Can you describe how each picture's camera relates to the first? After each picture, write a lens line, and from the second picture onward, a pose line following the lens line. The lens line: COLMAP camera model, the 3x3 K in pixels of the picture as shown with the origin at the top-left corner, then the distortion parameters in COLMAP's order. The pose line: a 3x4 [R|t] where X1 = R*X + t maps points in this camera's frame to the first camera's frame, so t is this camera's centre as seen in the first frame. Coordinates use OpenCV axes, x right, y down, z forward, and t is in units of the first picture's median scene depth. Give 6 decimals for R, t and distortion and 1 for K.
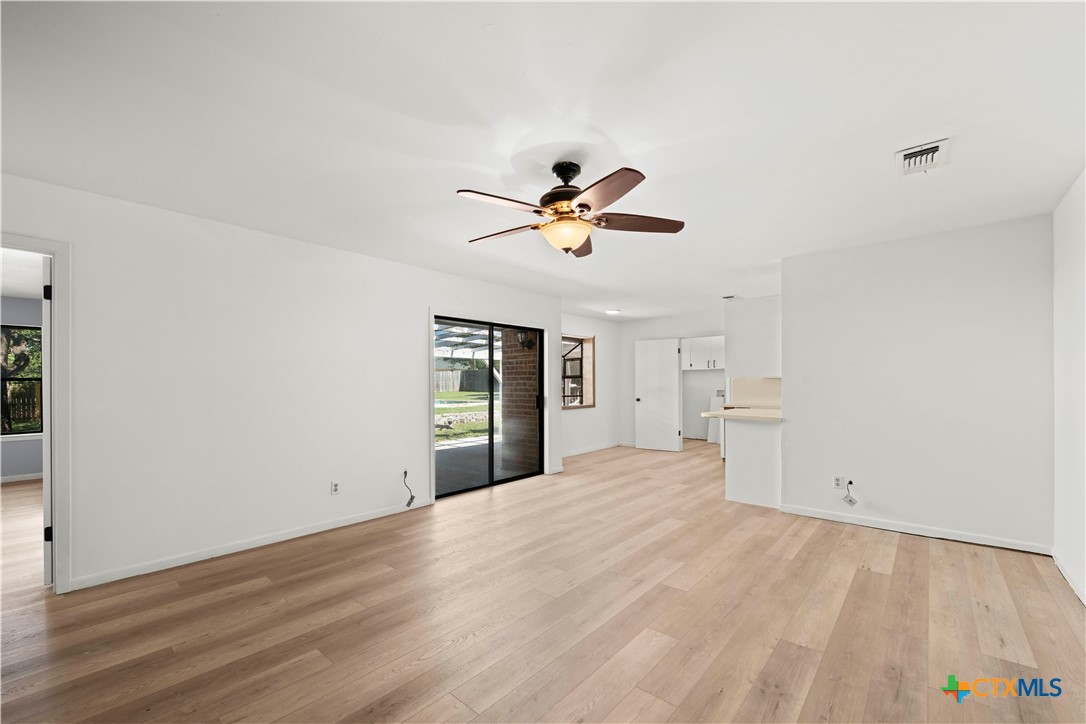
lens RADIAL K [[438.4, 0, 556.4], [0, 438.4, 384.1], [0, 0, 1]] dist [-0.002442, -0.000695]
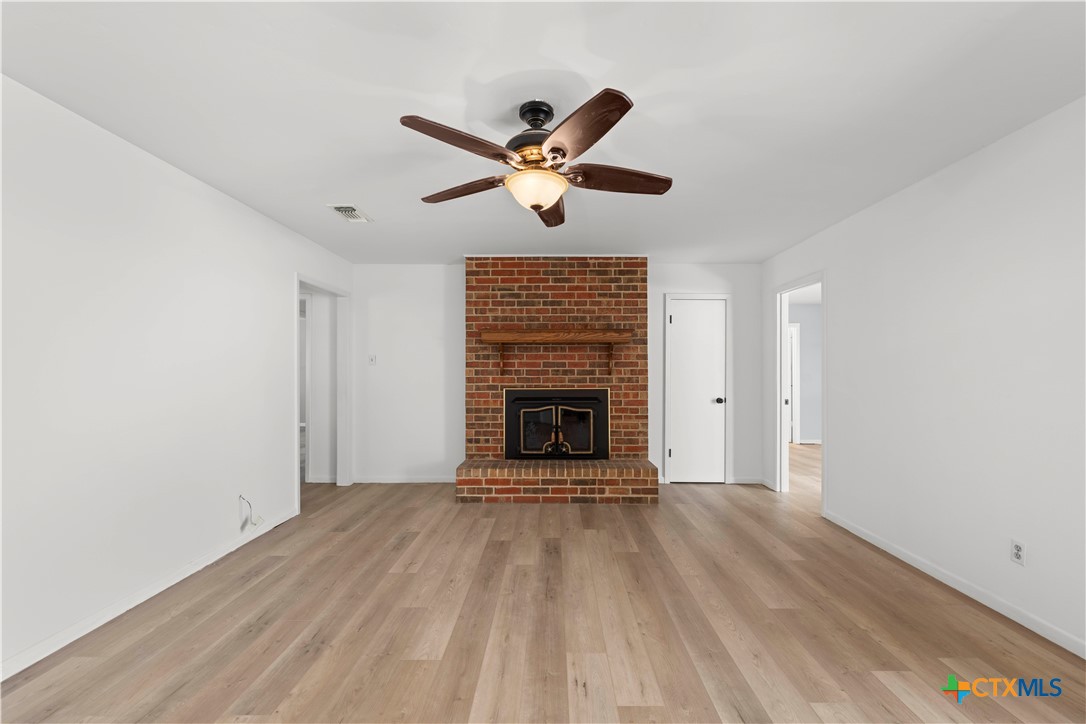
lens RADIAL K [[438.4, 0, 544.5], [0, 438.4, 370.1], [0, 0, 1]] dist [-0.002442, -0.000695]
pose [[-0.774972, 0.003257, -0.631987, 0.477425], [0.003755, 0.999993, 0.000549, -0.011261], [0.631985, -0.001948, -0.774979, 1.452584]]
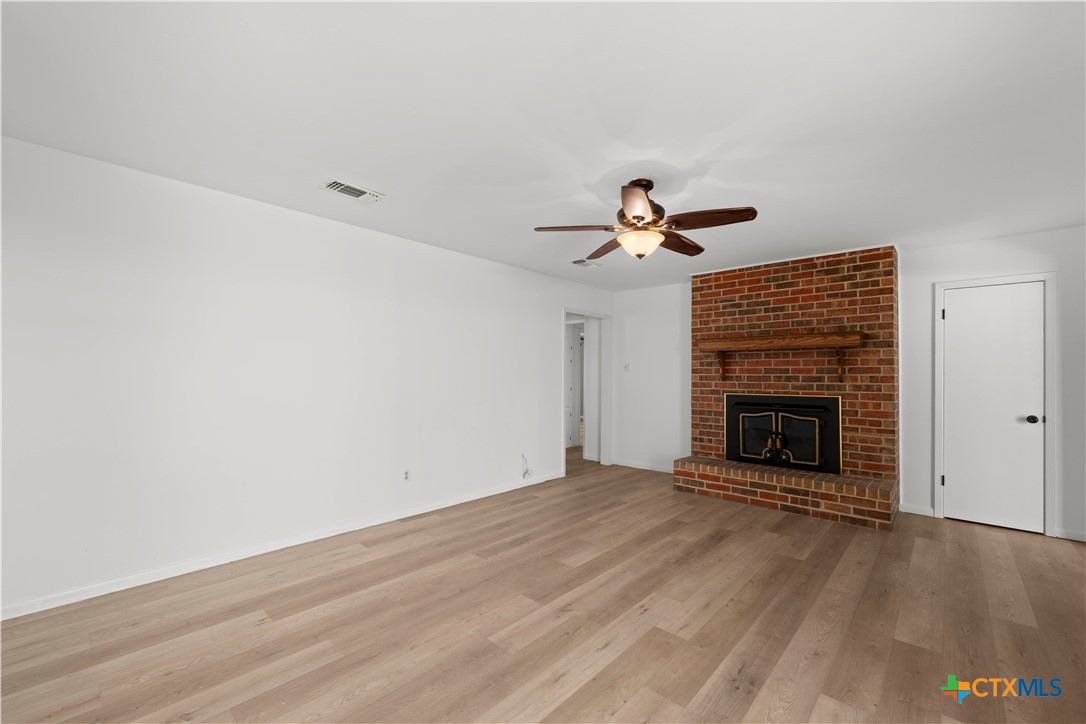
lens RADIAL K [[438.4, 0, 554.4], [0, 438.4, 370.5], [0, 0, 1]] dist [-0.002442, -0.000695]
pose [[-0.999424, -0.000734, 0.033941, 0.180846], [-0.001131, 0.999931, -0.011687, -0.012619], [-0.033930, -0.011719, -0.999356, 1.868685]]
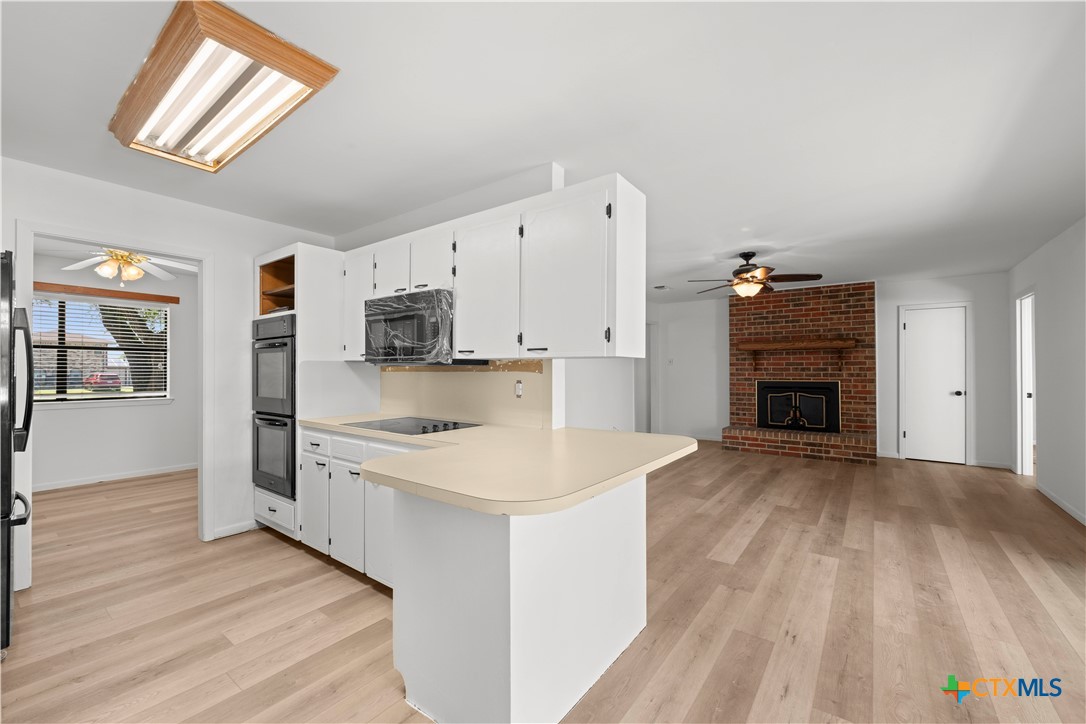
lens RADIAL K [[438.4, 0, 546.4], [0, 438.4, 365.3], [0, 0, 1]] dist [-0.002442, -0.000695]
pose [[-0.998315, 0.007738, -0.057512, 0.881391], [0.008055, 0.999954, -0.005290, -0.022171], [0.057469, -0.005745, -0.998331, 2.487749]]
